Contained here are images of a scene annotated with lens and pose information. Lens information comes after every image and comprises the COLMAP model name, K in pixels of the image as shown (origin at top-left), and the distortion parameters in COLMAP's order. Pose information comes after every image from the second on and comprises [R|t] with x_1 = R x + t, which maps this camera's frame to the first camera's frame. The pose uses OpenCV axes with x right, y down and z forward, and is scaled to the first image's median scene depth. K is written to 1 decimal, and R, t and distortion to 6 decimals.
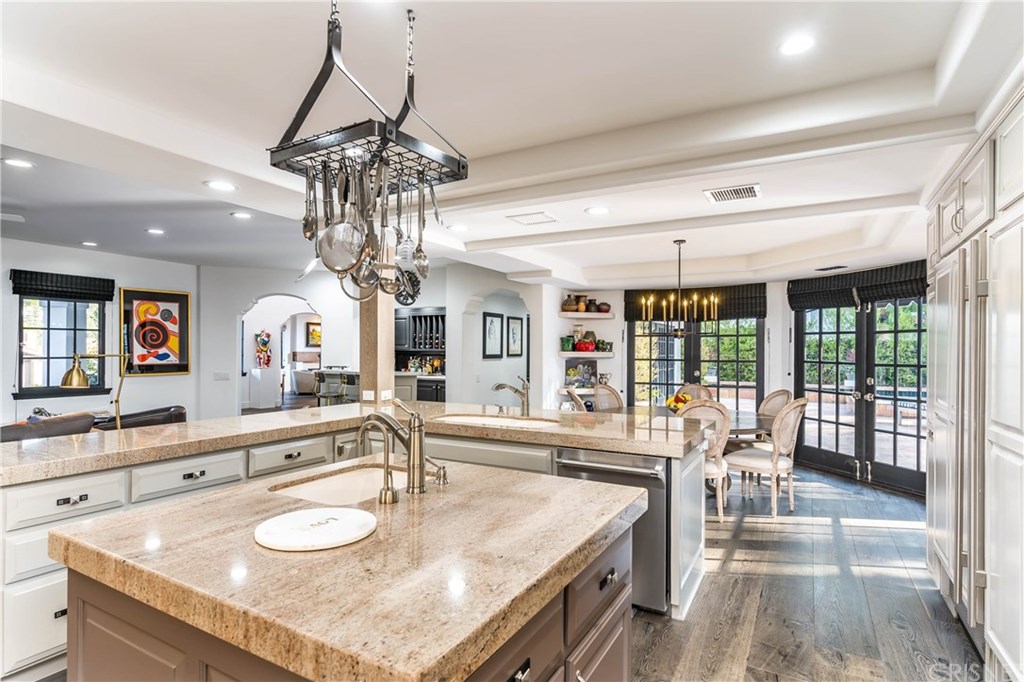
lens RADIAL K [[534.0, 0, 507.3], [0, 534.0, 347.6], [0, 0, 1]] dist [0.032506, 0.000539]
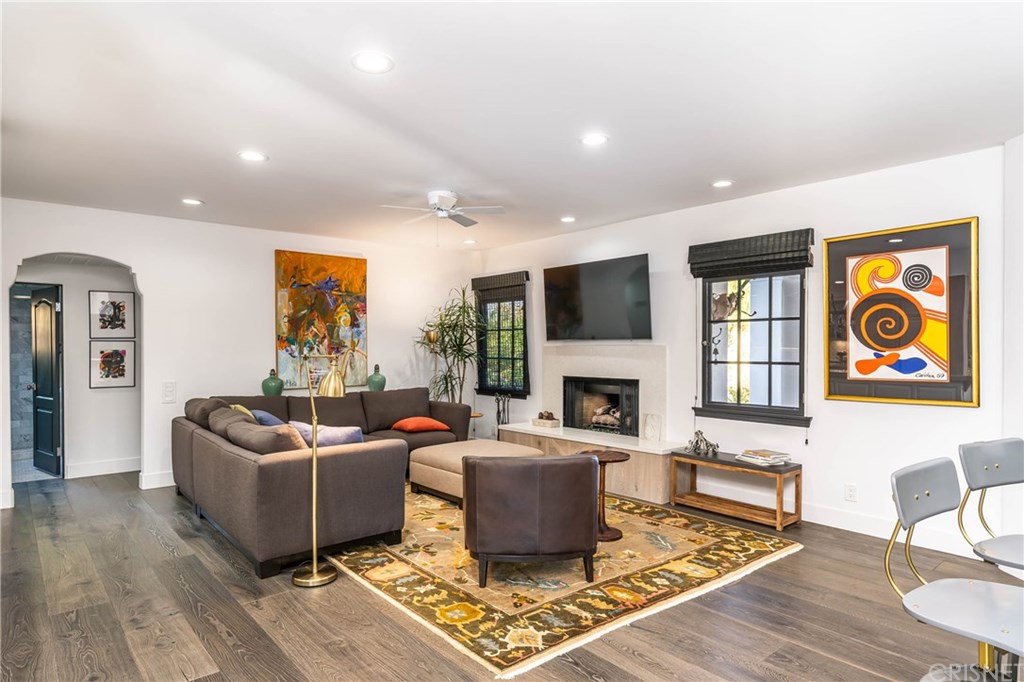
lens RADIAL K [[590.9, 0, 511.5], [0, 590.9, 347.1], [0, 0, 1]] dist [0.000955, 0.000153]
pose [[-0.340457, -0.005594, -0.940243, -0.031816], [0.002716, 0.999972, -0.006933, 0.003243], [0.940256, -0.004914, -0.340433, 0.862969]]
